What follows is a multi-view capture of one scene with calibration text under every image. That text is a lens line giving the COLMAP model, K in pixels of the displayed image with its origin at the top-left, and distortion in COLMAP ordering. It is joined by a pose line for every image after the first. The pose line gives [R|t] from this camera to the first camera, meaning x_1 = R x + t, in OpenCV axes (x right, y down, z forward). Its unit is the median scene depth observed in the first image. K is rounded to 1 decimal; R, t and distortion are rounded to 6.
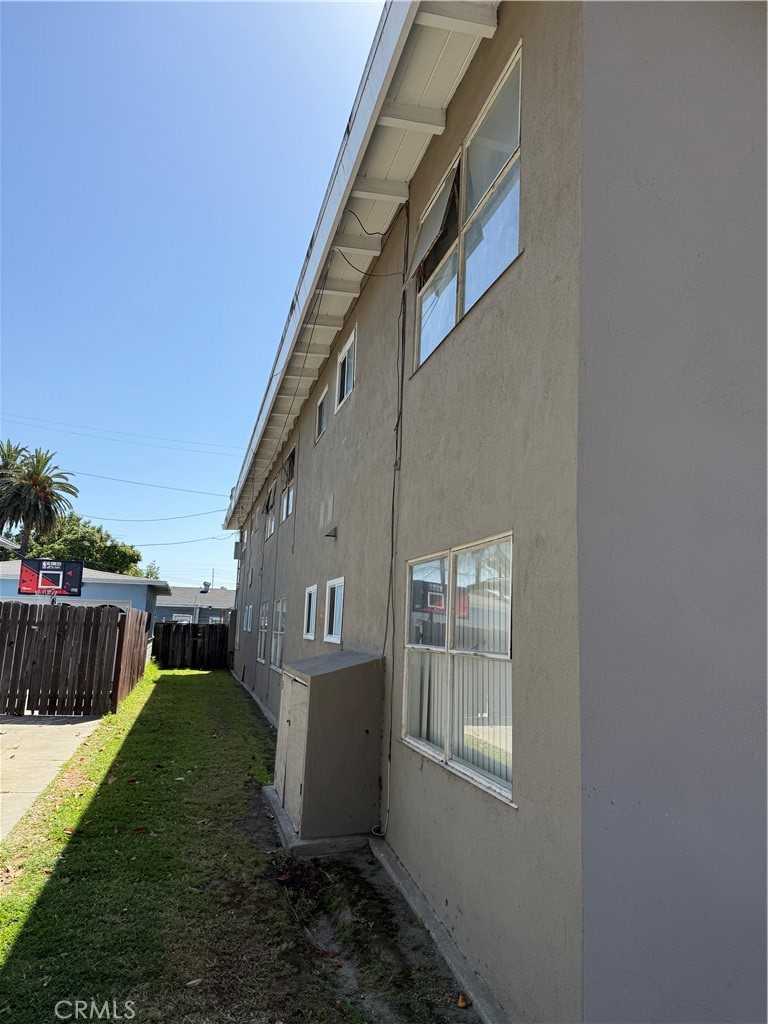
lens RADIAL K [[710.1, 0, 389.3], [0, 710.1, 511.7], [0, 0, 1]] dist [0.099164, -0.121545]
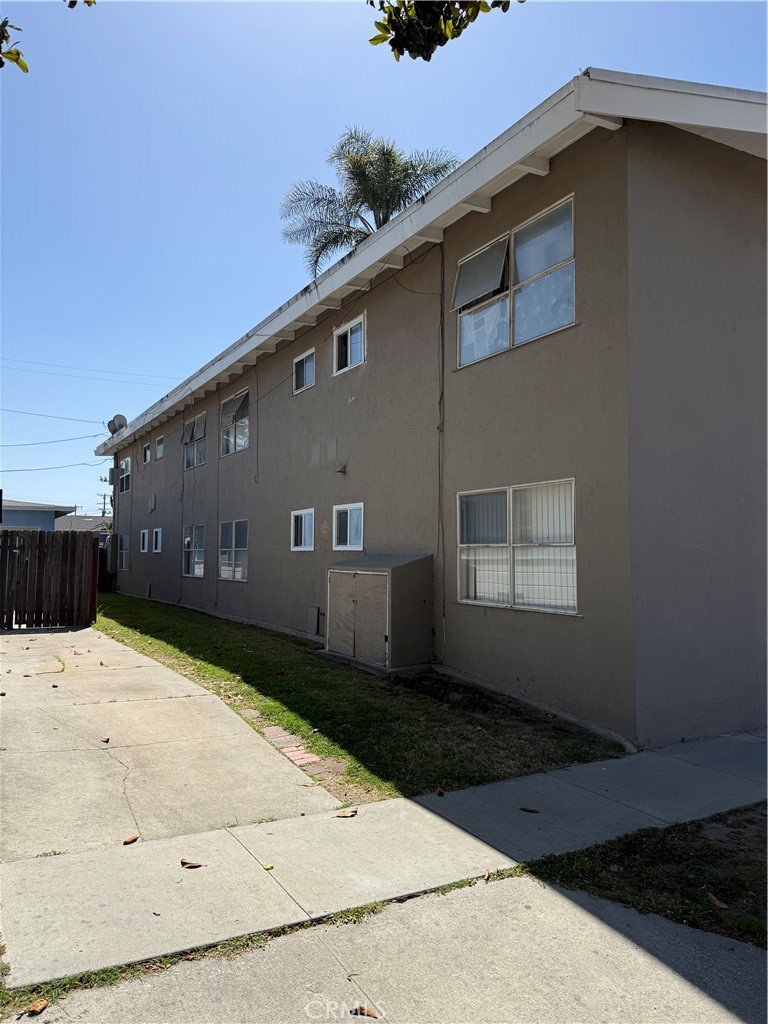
lens RADIAL K [[710.1, 0, 389.3], [0, 710.1, 511.7], [0, 0, 1]] dist [0.099164, -0.121545]
pose [[0.961609, -0.021580, 0.273573, -0.349692], [-0.009082, 0.993855, 0.110321, -0.038370], [-0.274272, -0.108570, 0.955504, -0.292987]]
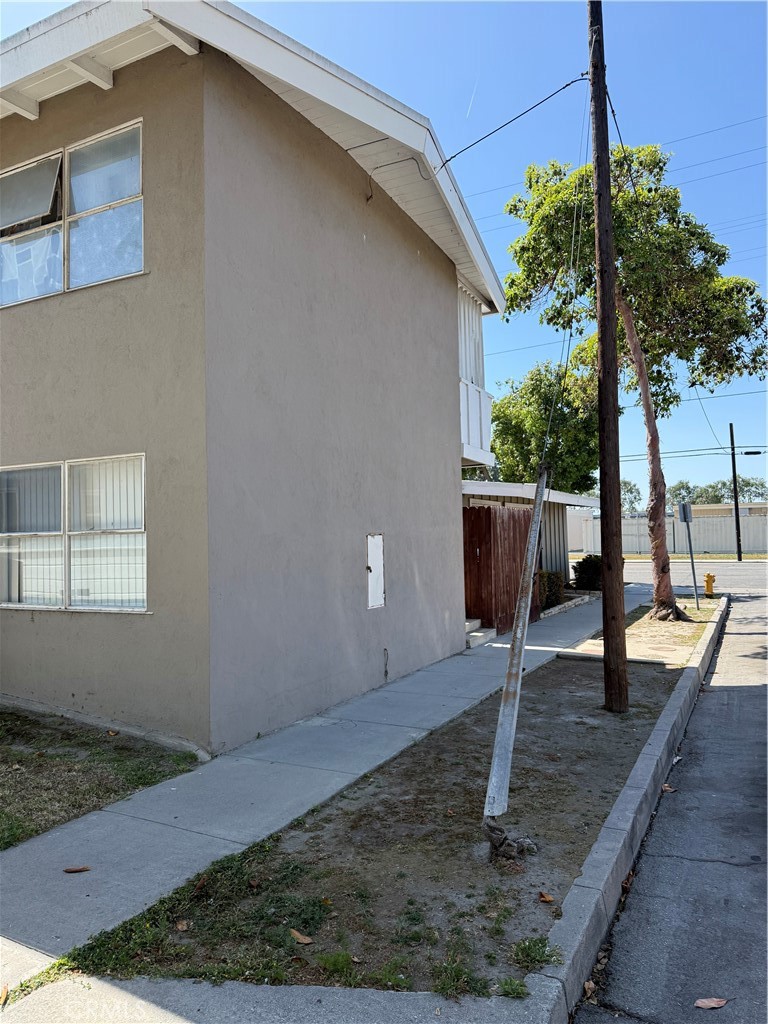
lens RADIAL K [[716.3, 0, 384.0], [0, 716.3, 512.0], [0, 0, 1]] dist [0.038240, -0.045849]
pose [[0.663292, -0.023928, 0.747978, -0.293344], [-0.076539, 0.992078, 0.099610, -0.018877], [-0.744436, -0.123320, 0.656206, -0.208919]]
